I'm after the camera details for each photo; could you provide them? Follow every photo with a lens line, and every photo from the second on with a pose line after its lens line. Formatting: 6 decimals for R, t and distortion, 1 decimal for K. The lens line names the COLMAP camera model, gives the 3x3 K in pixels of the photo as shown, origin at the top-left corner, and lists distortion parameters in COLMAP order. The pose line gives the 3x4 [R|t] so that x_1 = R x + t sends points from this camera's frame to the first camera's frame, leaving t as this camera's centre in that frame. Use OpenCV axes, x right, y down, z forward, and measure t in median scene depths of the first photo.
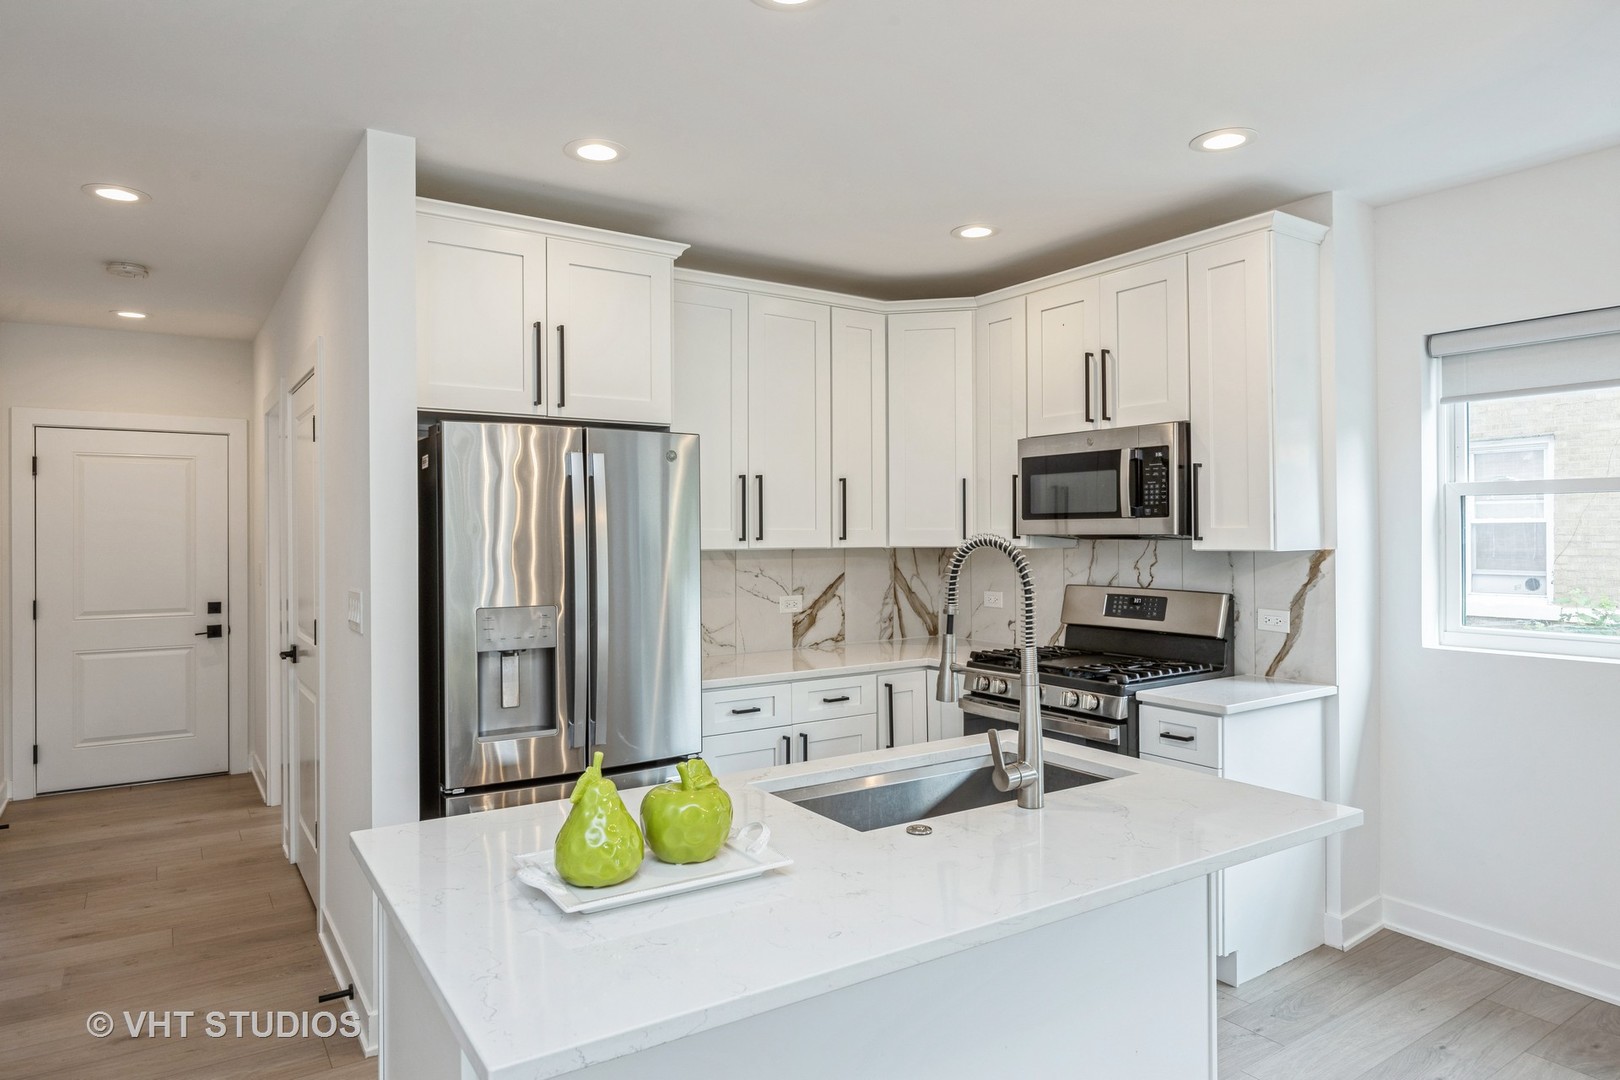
lens RADIAL K [[991.1, 0, 811.8], [0, 991.1, 531.9], [0, 0, 1]] dist [-0.009882, -0.003844]
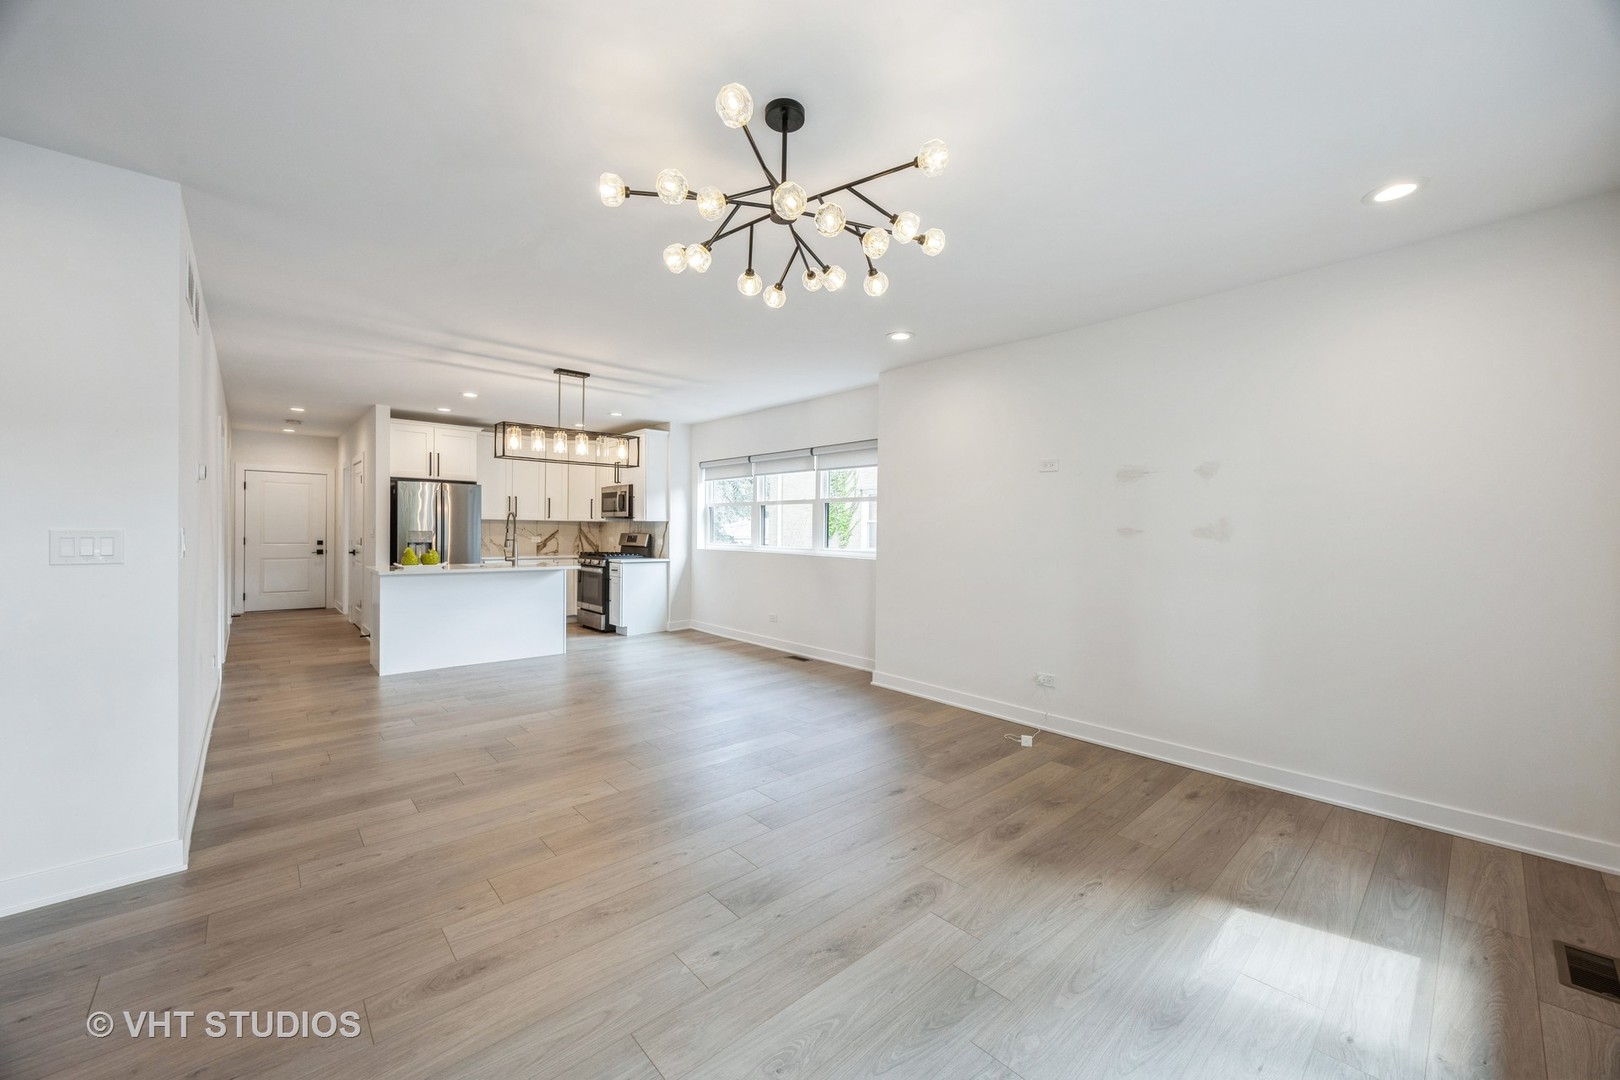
lens RADIAL K [[618.8, 0, 820.0], [0, 618.8, 537.1], [0, 0, 1]] dist [-0.012480, -0.000097]
pose [[0.986545, 0.014158, 0.162874, 0.676019], [-0.016078, 0.999816, 0.010477, 0.041877], [-0.162696, -0.012954, 0.986591, -1.274931]]
